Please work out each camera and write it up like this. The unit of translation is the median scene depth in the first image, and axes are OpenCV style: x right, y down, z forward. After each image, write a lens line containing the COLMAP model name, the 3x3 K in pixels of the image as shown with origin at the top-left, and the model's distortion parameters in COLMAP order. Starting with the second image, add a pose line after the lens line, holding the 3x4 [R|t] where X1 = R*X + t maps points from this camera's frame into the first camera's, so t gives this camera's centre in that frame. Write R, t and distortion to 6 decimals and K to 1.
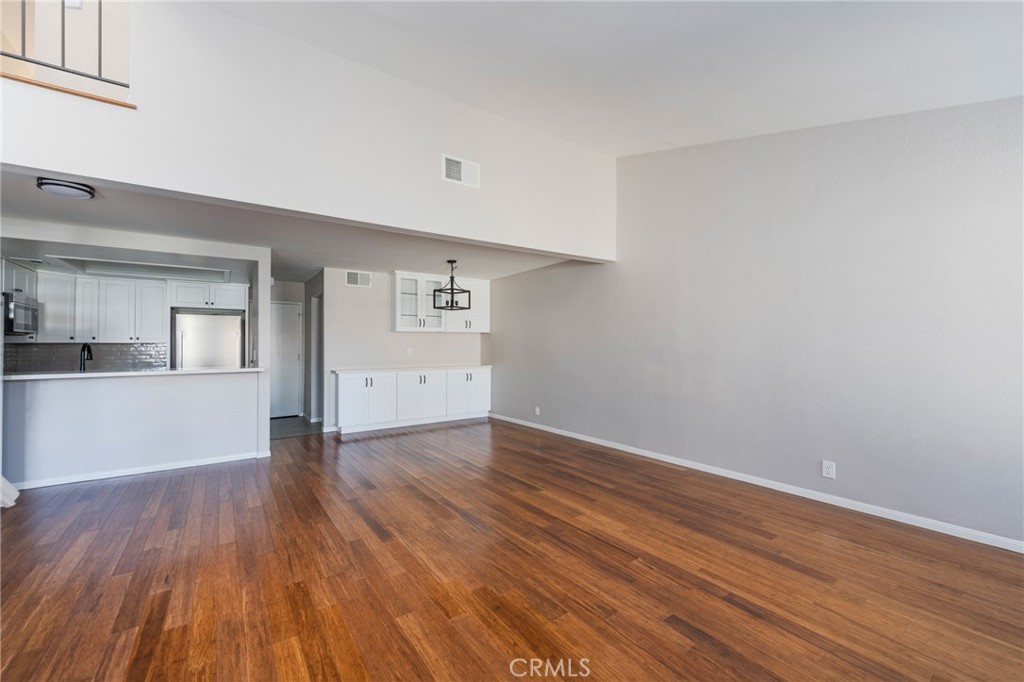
lens RADIAL K [[415.4, 0, 525.1], [0, 415.4, 339.7], [0, 0, 1]] dist [-0.001696, -0.001970]
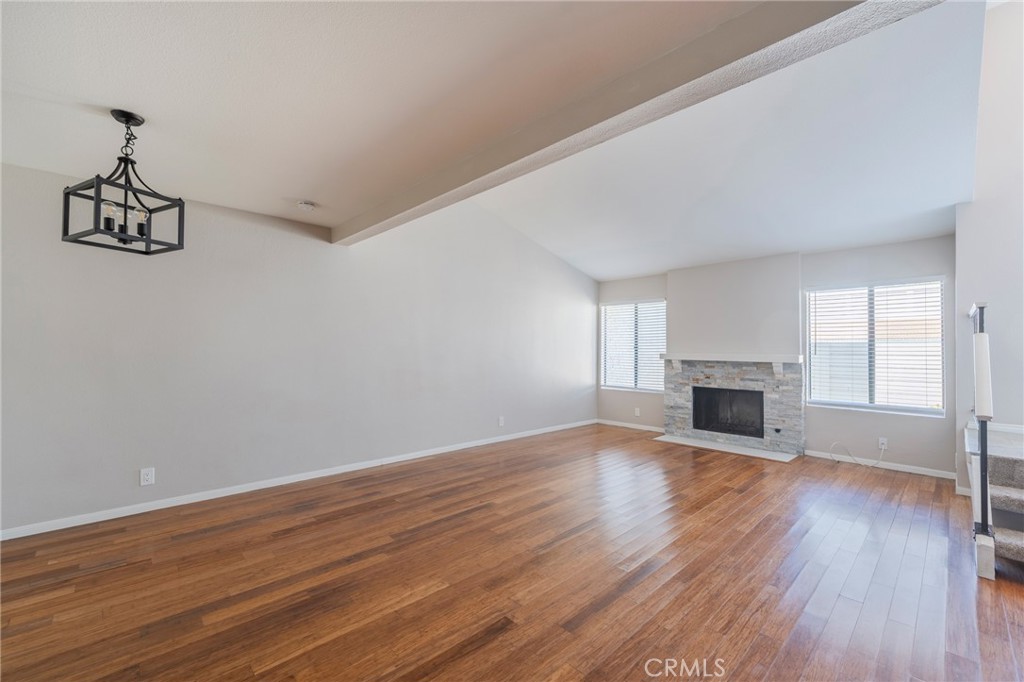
lens RADIAL K [[415.4, 0, 497.2], [0, 415.4, 343.0], [0, 0, 1]] dist [-0.001696, -0.001970]
pose [[-0.107292, 0.019913, 0.994028, -0.828958], [-0.017092, 0.999615, -0.021869, 0.018127], [-0.994081, -0.019336, -0.106910, 1.000061]]
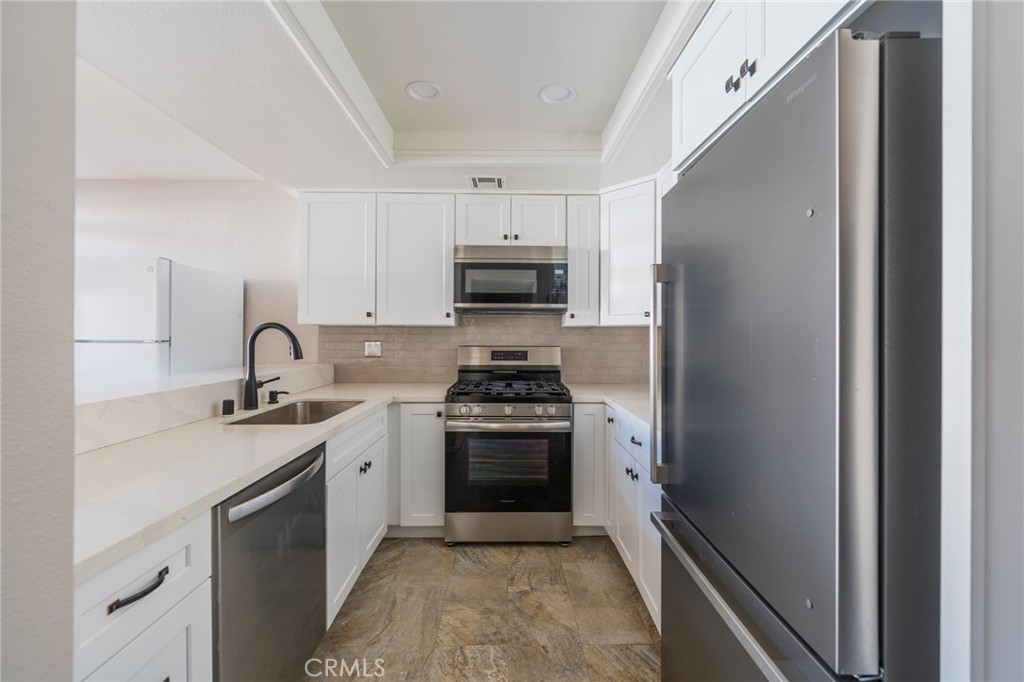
lens RADIAL K [[415.4, 0, 526.5], [0, 415.4, 339.2], [0, 0, 1]] dist [-0.001696, -0.001970]
pose [[-0.574398, 0.013677, -0.818462, -0.885323], [0.012161, 0.999893, 0.008174, 0.025571], [0.818486, -0.005258, -0.574502, 1.596345]]
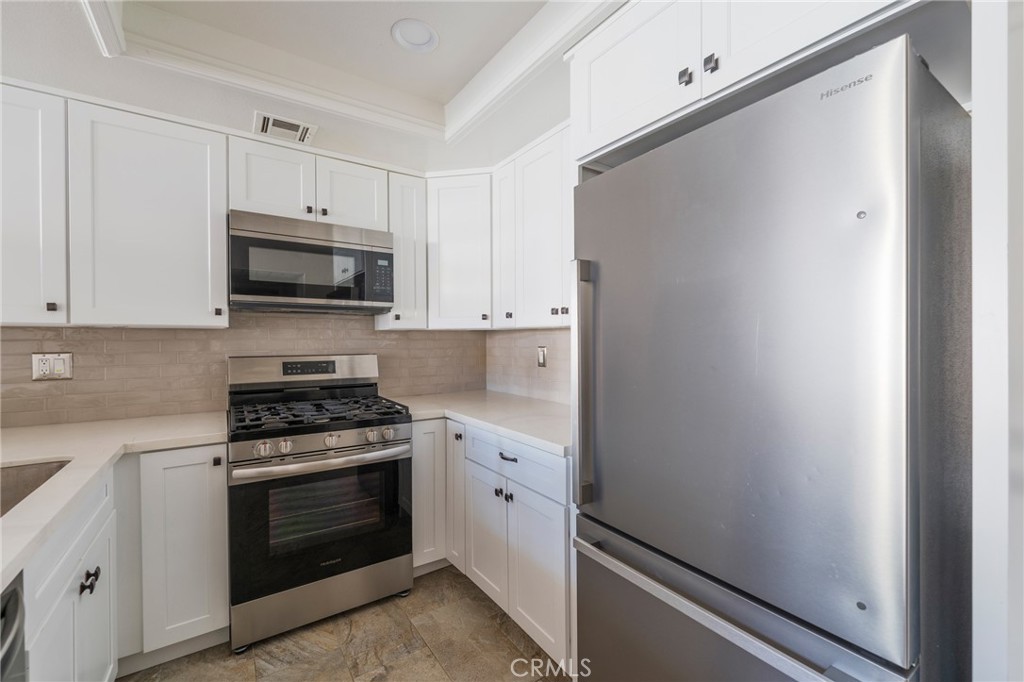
lens RADIAL K [[415.4, 0, 503.3], [0, 415.4, 346.6], [0, 0, 1]] dist [-0.001696, -0.001970]
pose [[-0.041028, 0.022900, -0.998896, -0.923054], [0.018018, 0.999592, 0.022176, 0.024174], [0.998996, -0.017089, -0.041424, 1.430819]]
